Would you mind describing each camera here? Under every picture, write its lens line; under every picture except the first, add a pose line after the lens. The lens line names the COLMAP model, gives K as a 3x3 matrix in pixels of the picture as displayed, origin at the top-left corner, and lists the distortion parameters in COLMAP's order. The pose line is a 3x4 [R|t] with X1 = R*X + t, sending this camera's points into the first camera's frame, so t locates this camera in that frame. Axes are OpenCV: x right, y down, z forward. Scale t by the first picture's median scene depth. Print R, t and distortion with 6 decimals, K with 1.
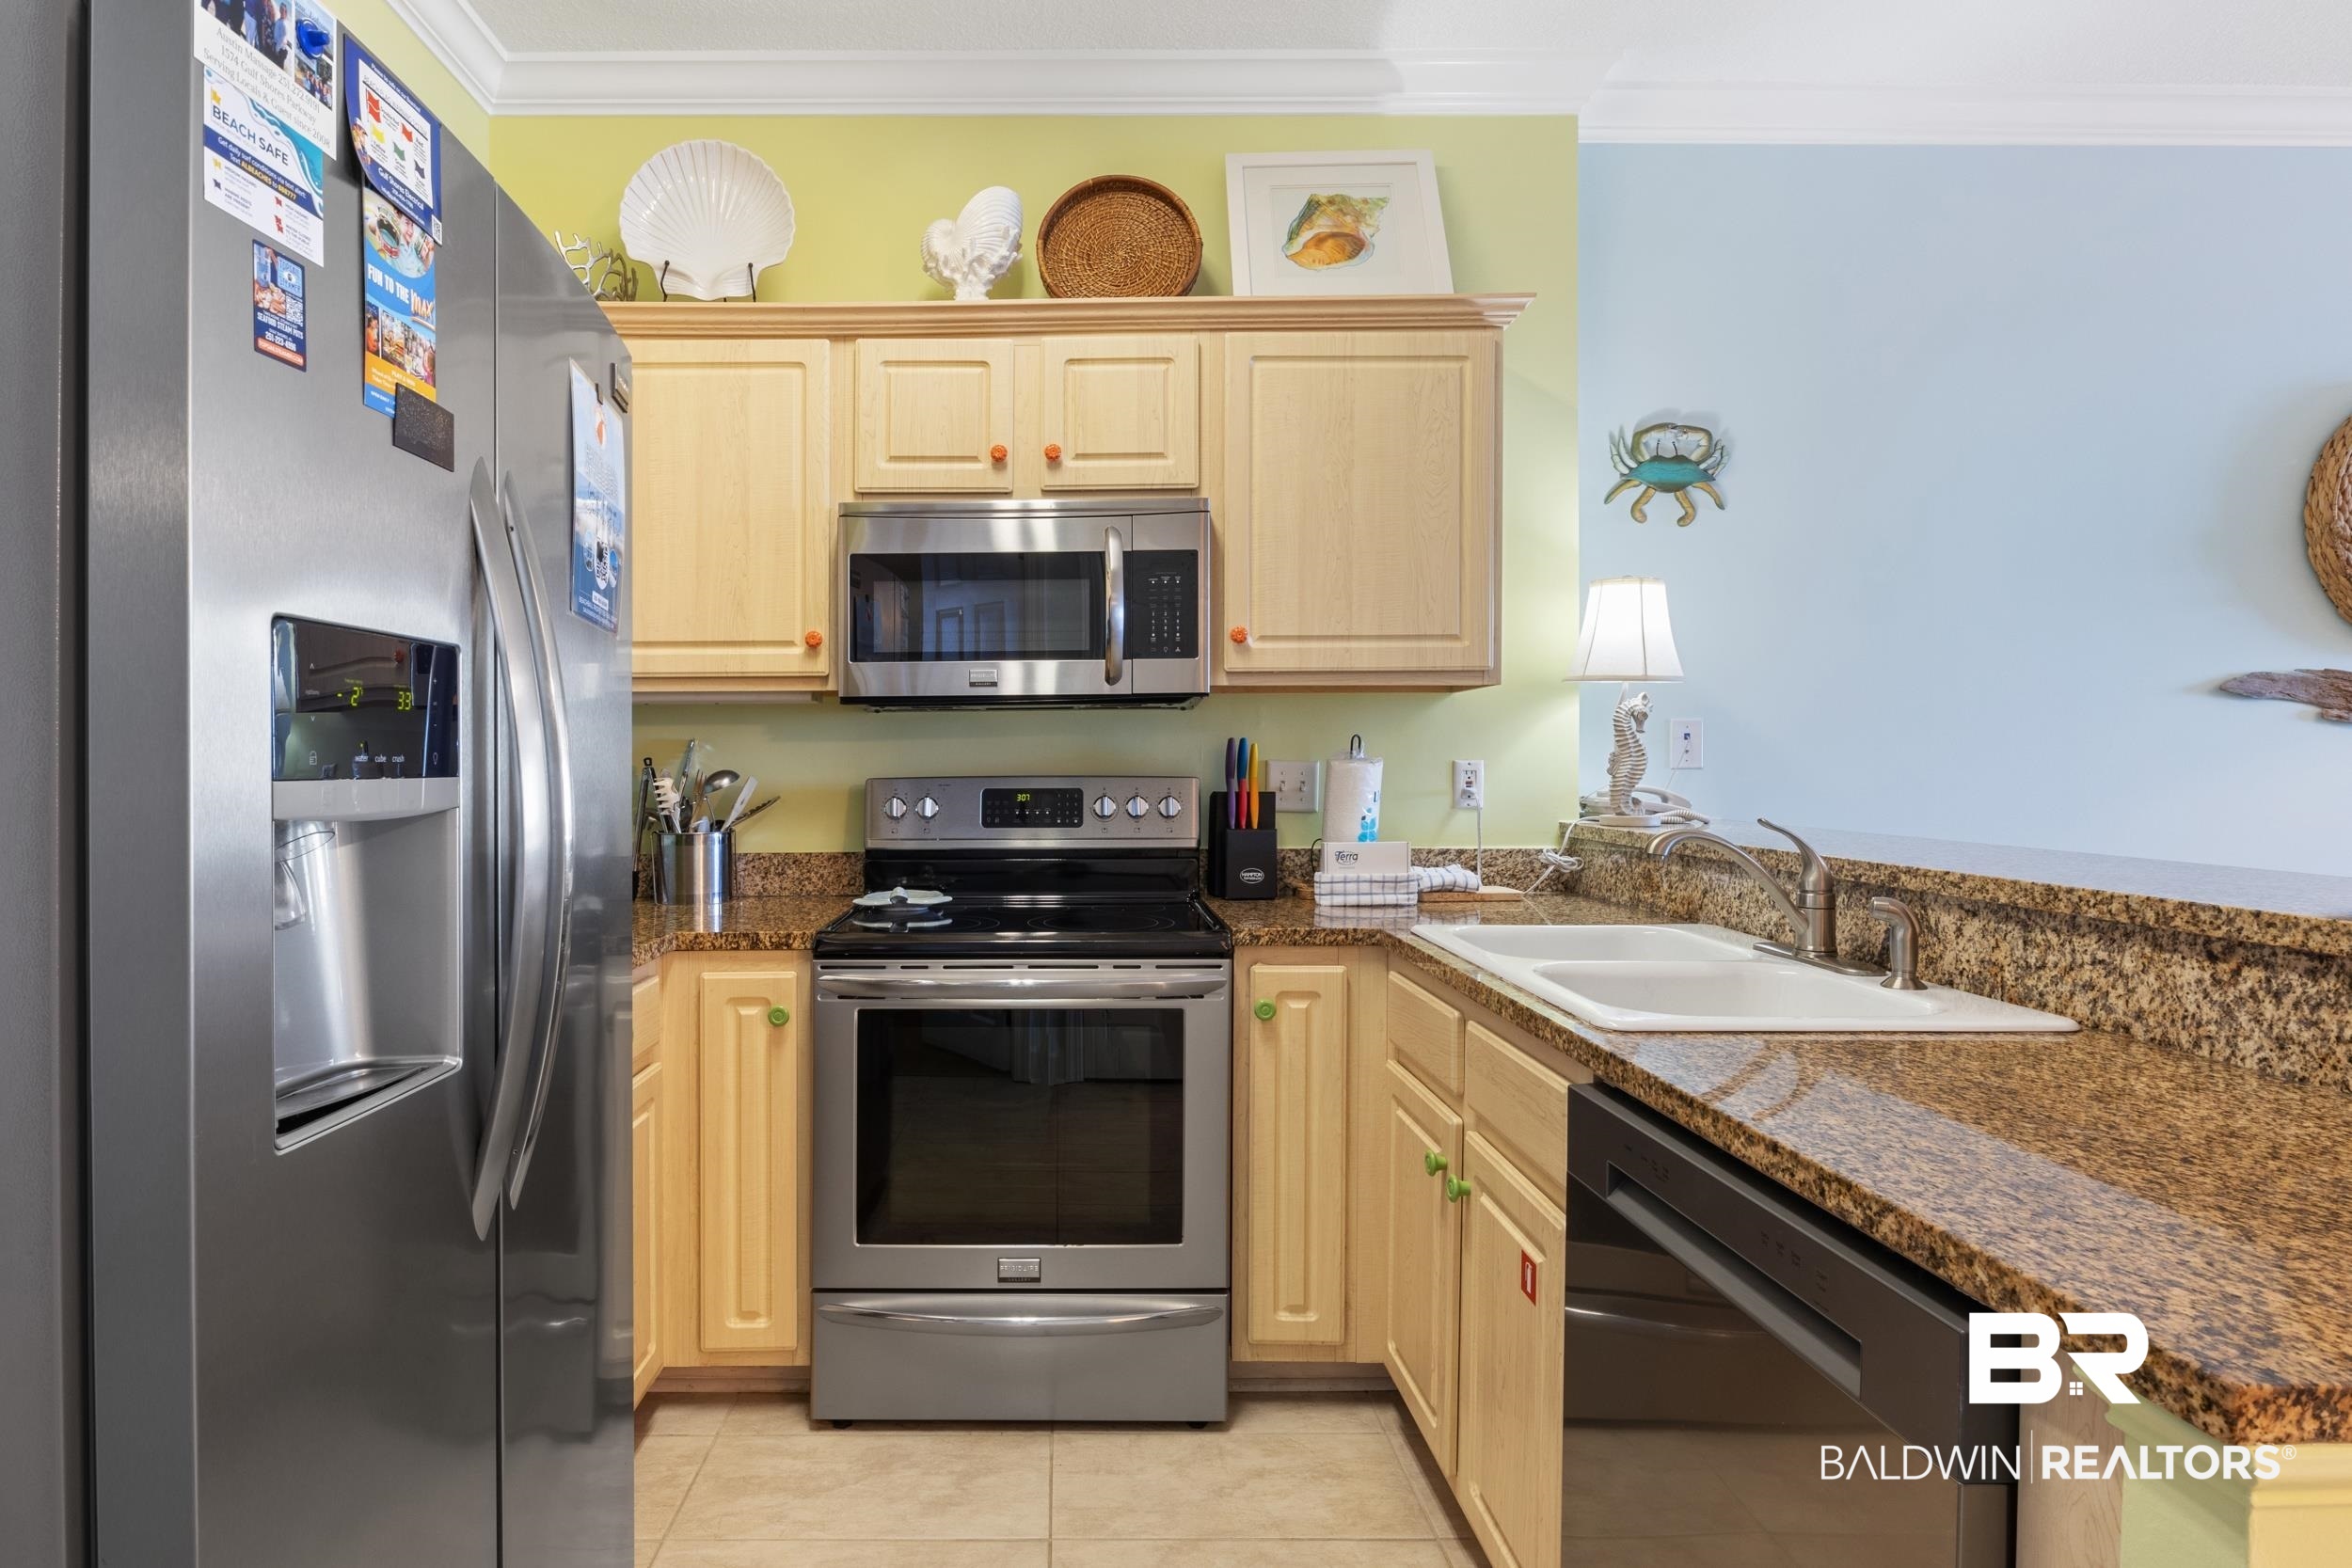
lens RADIAL K [[1231.0, 0, 1175.5], [0, 1231.0, 771.1], [0, 0, 1]] dist [-0.002096, -0.000877]
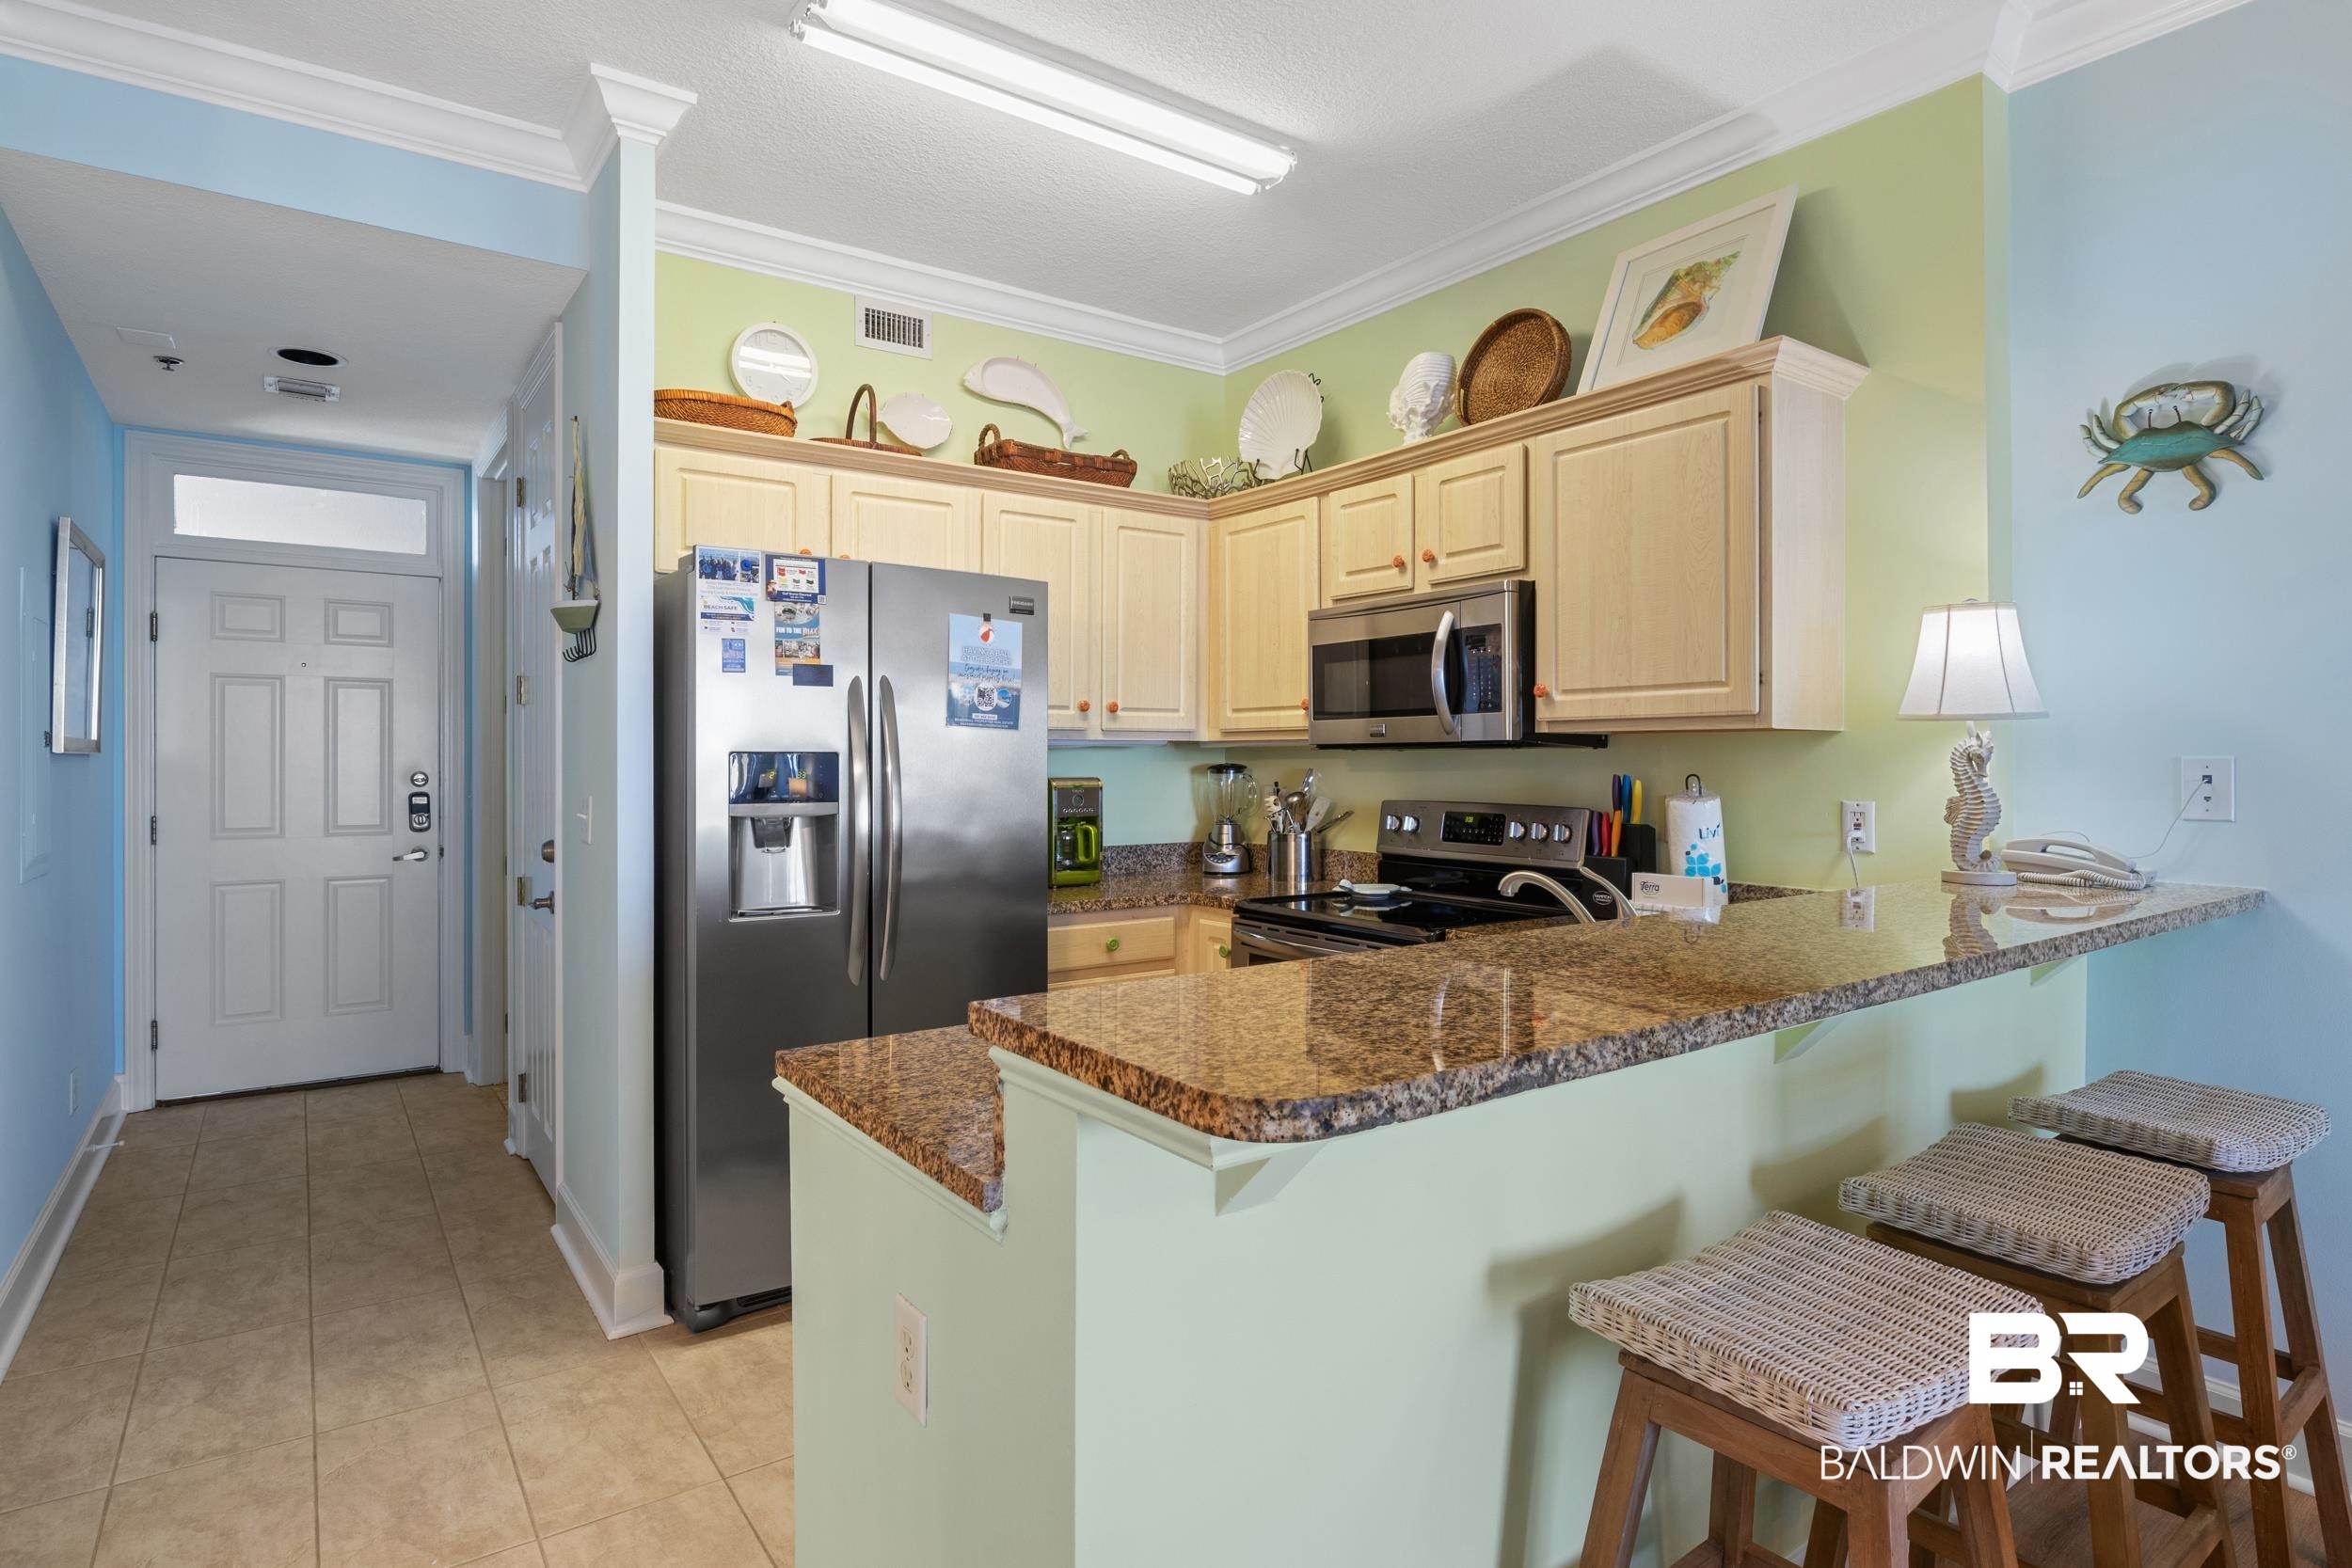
lens RADIAL K [[1240.3, 0, 1175.8], [0, 1240.3, 762.0], [0, 0, 1]] dist [-0.001276, 0.000118]
pose [[0.583339, 0.007185, -0.812197, 0.794536], [-0.012204, 0.999926, 0.000081, -0.036769], [0.812137, 0.009865, 0.583383, 0.019679]]
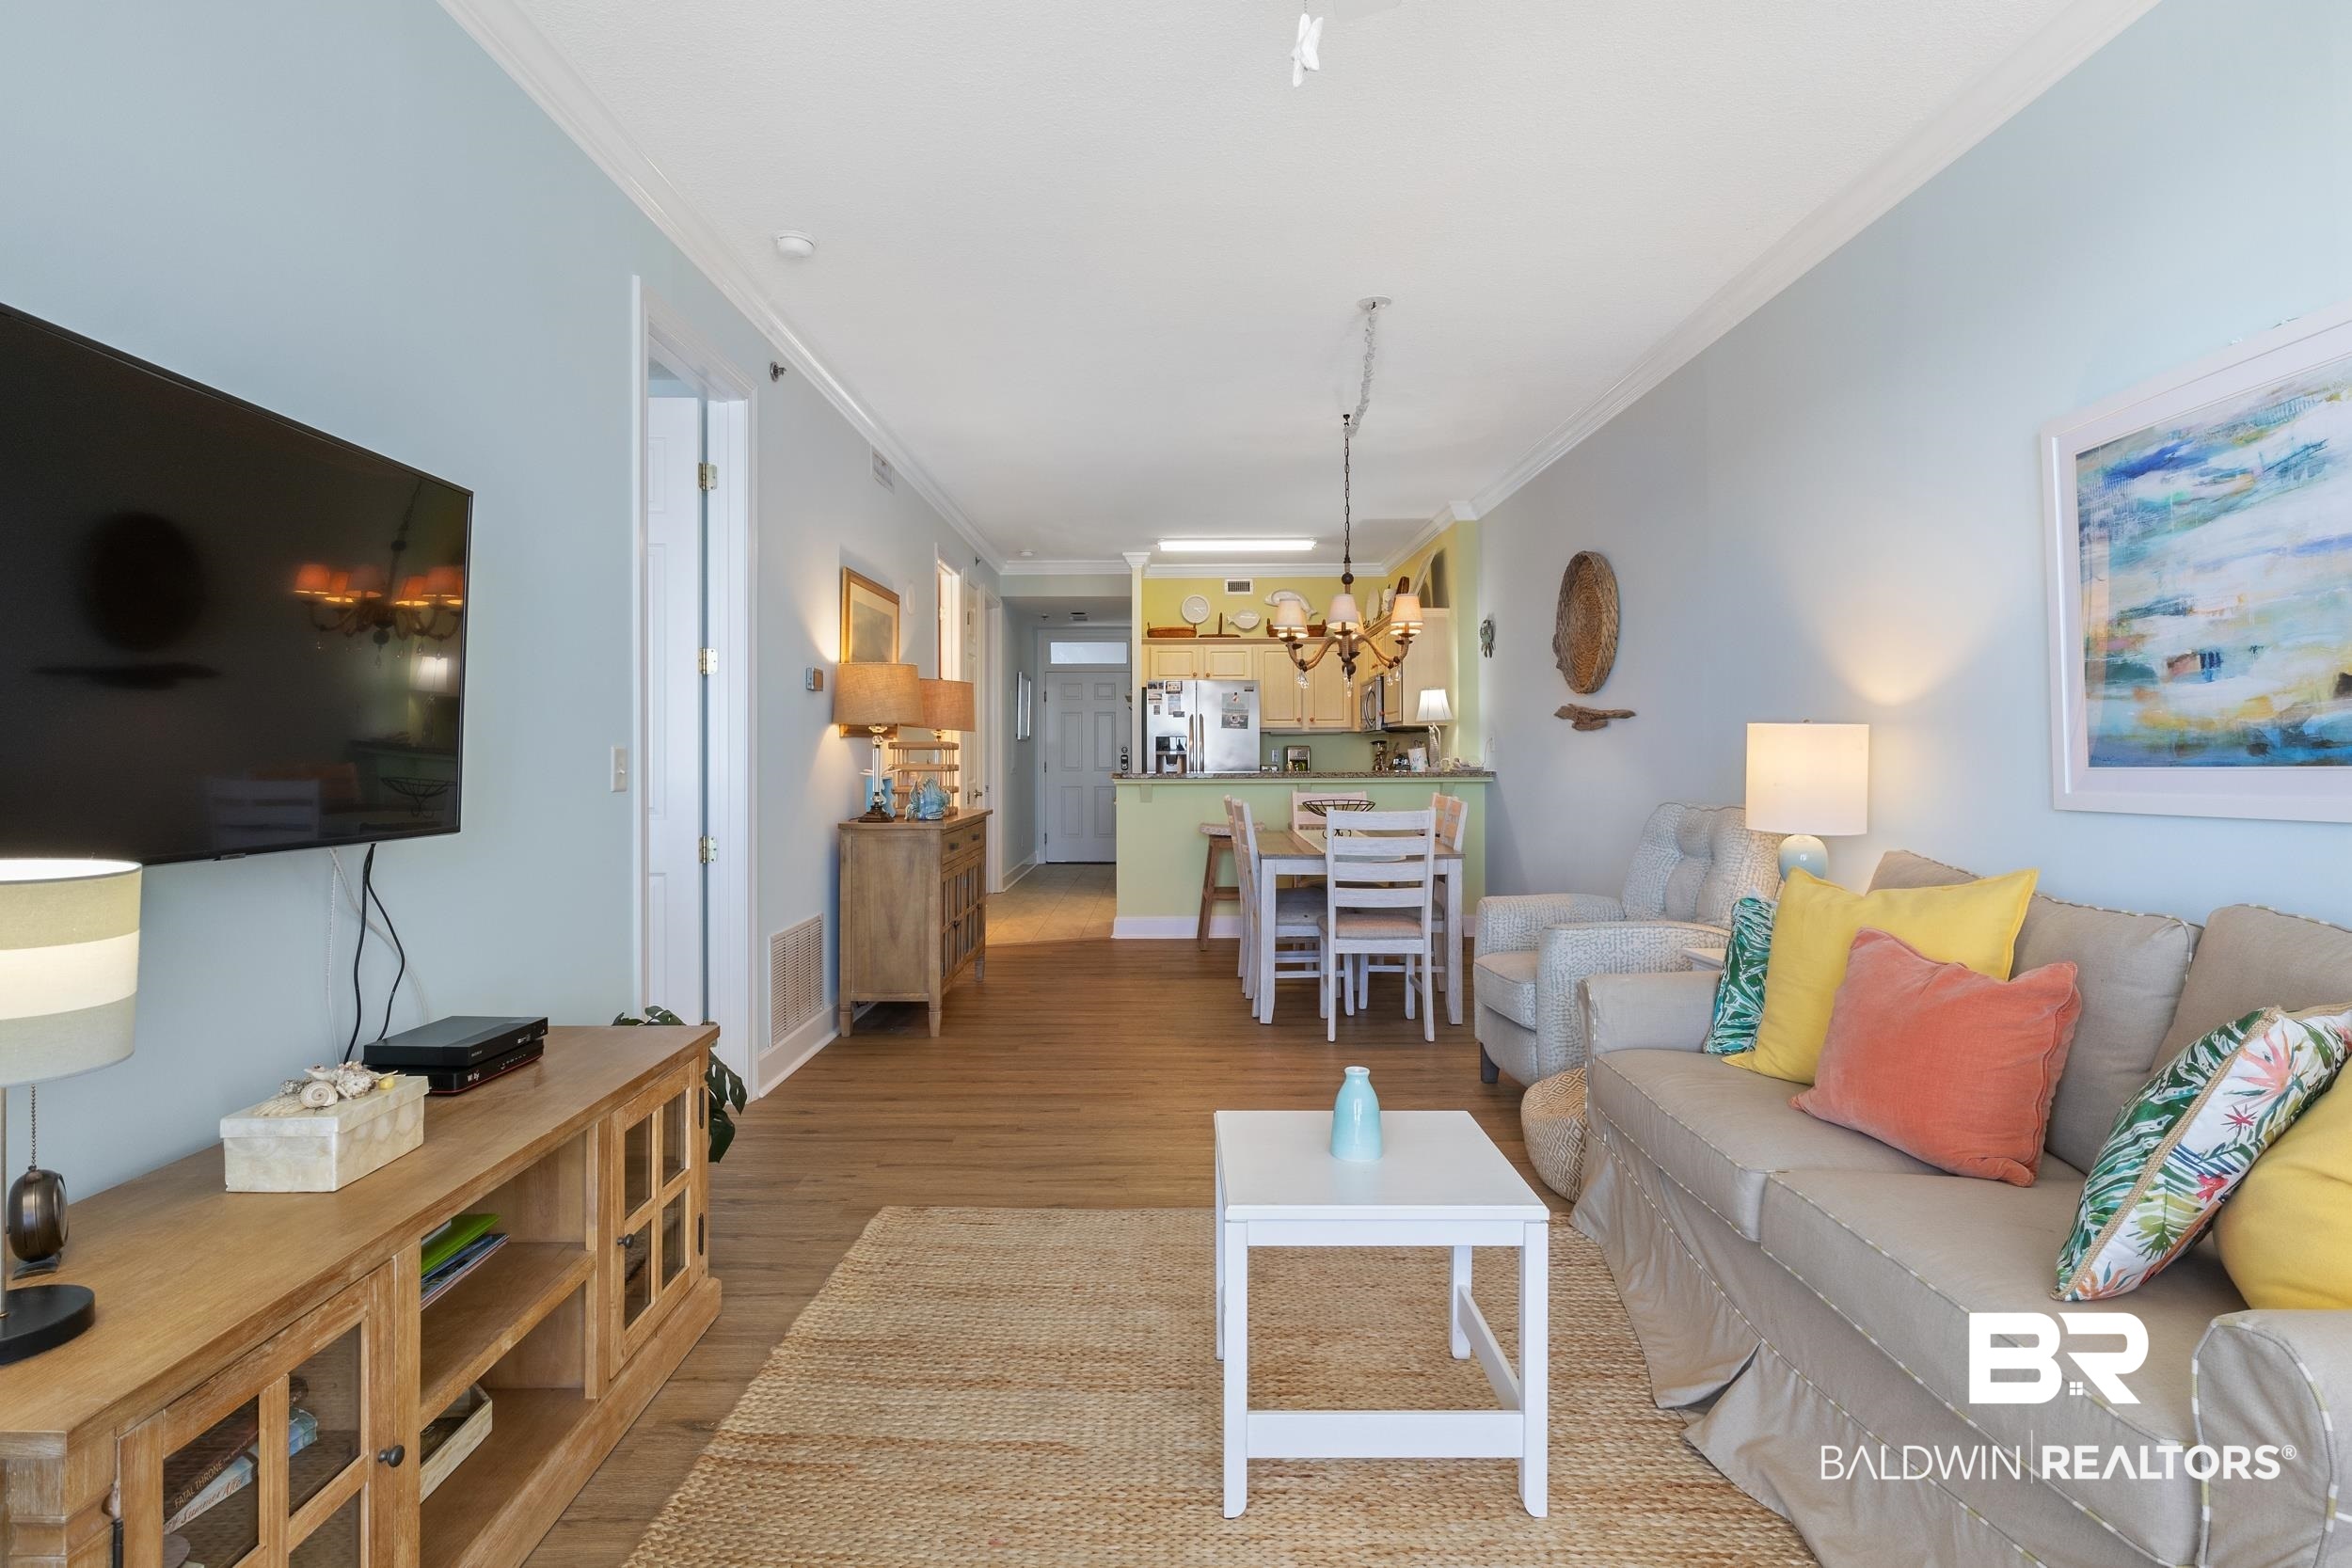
lens RADIAL K [[1190.8, 0, 1167.8], [0, 1190.8, 746.3], [0, 0, 1]] dist [-0.004572, -0.001550]
pose [[0.002418, -0.001126, -0.999996, 3.302132], [-0.008020, 0.999967, -0.001145, -0.007631], [0.999965, 0.008023, 0.002409, 0.344045]]
